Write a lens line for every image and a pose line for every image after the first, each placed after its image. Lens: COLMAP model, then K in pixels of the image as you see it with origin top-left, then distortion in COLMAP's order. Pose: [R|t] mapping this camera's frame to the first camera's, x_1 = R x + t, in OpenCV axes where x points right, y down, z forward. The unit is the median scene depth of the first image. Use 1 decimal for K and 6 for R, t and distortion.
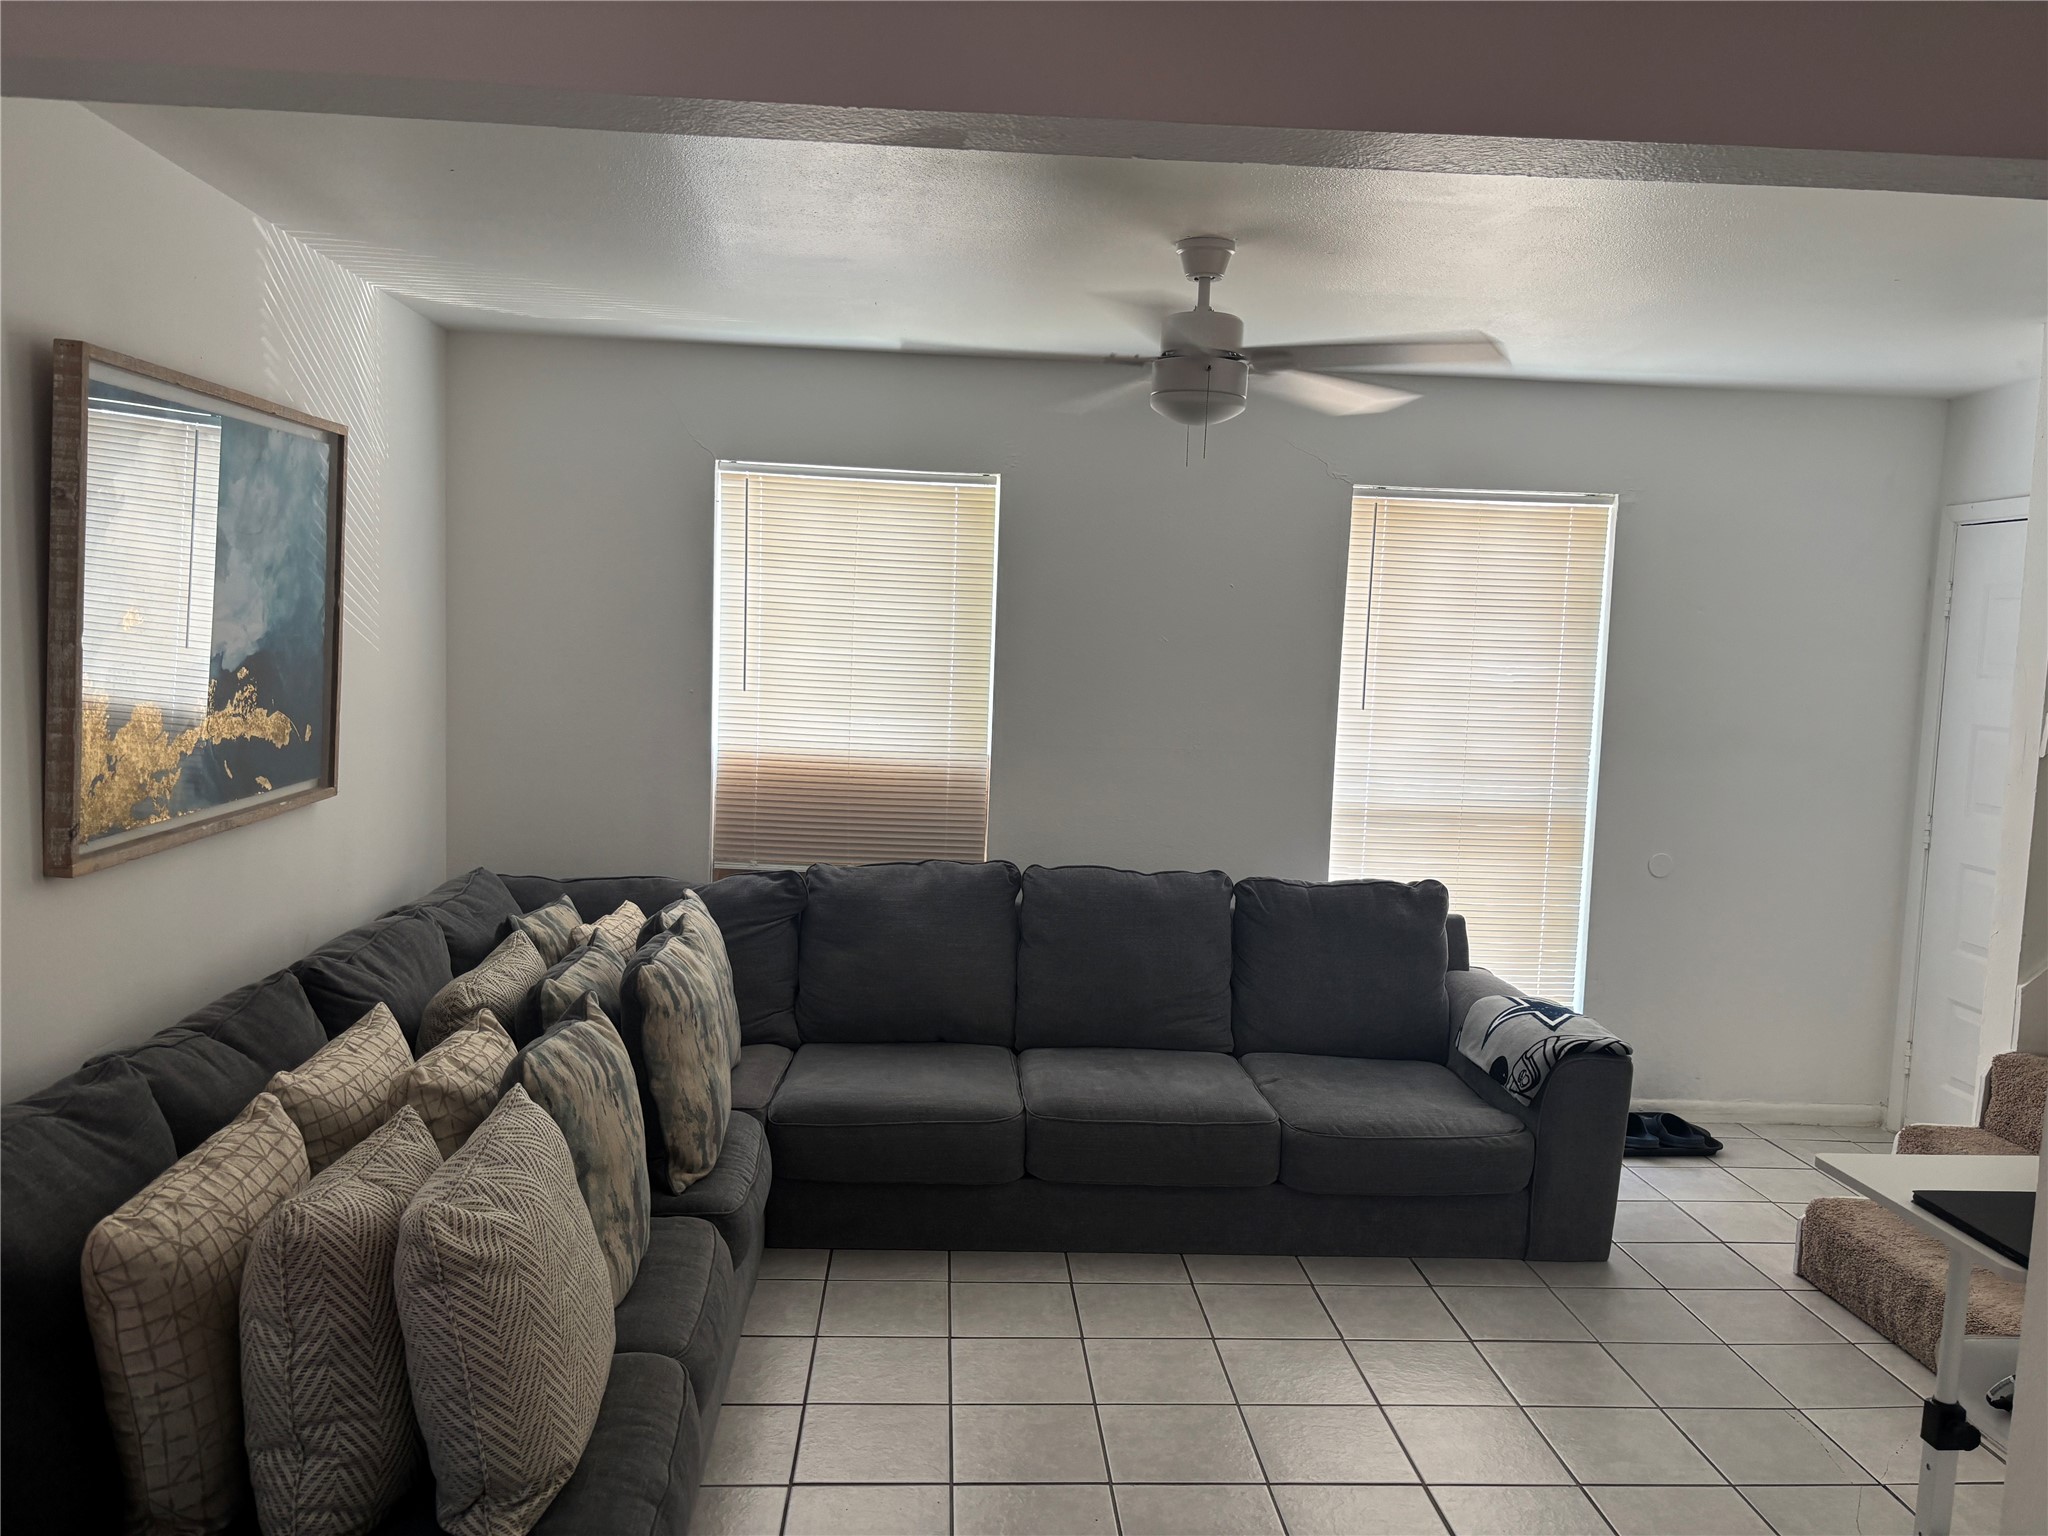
lens RADIAL K [[1577.8, 0, 1026.3], [0, 1577.8, 763.2], [0, 0, 1]] dist [0.010256, 0.004449]
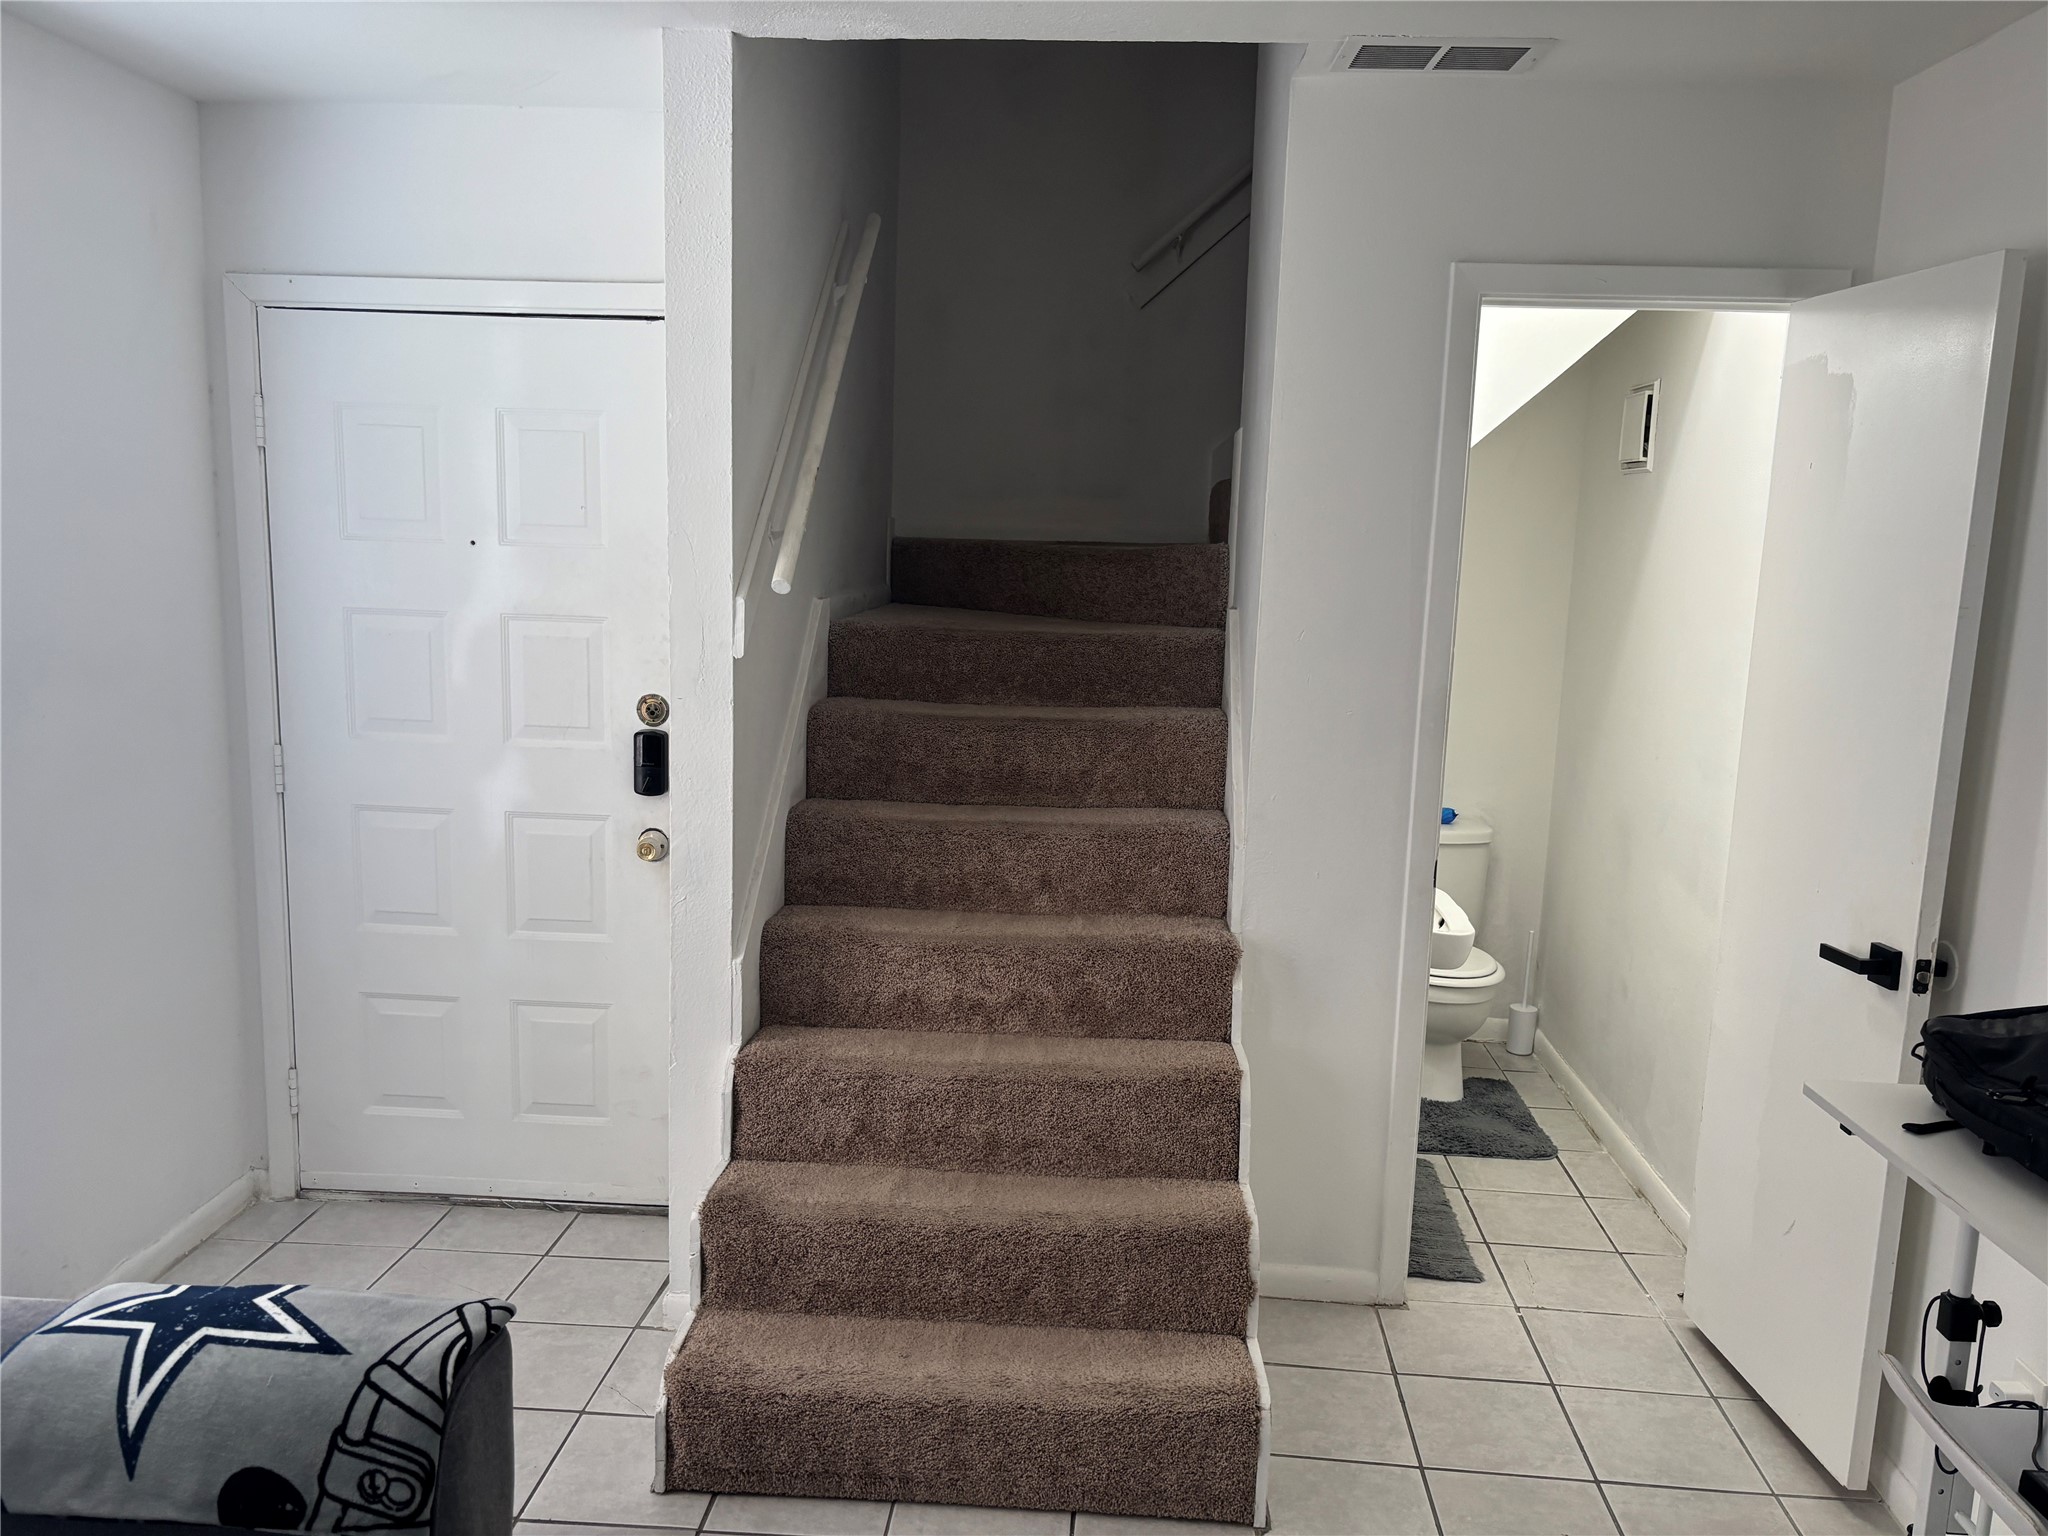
lens RADIAL K [[1577.8, 0, 1027.0], [0, 1577.8, 777.8], [0, 0, 1]] dist [0.010256, 0.004449]
pose [[0.123671, -0.197908, 0.972388, -0.056963], [0.065058, 0.979419, 0.191065, -0.065124], [-0.990188, 0.039633, 0.134001, 0.620879]]
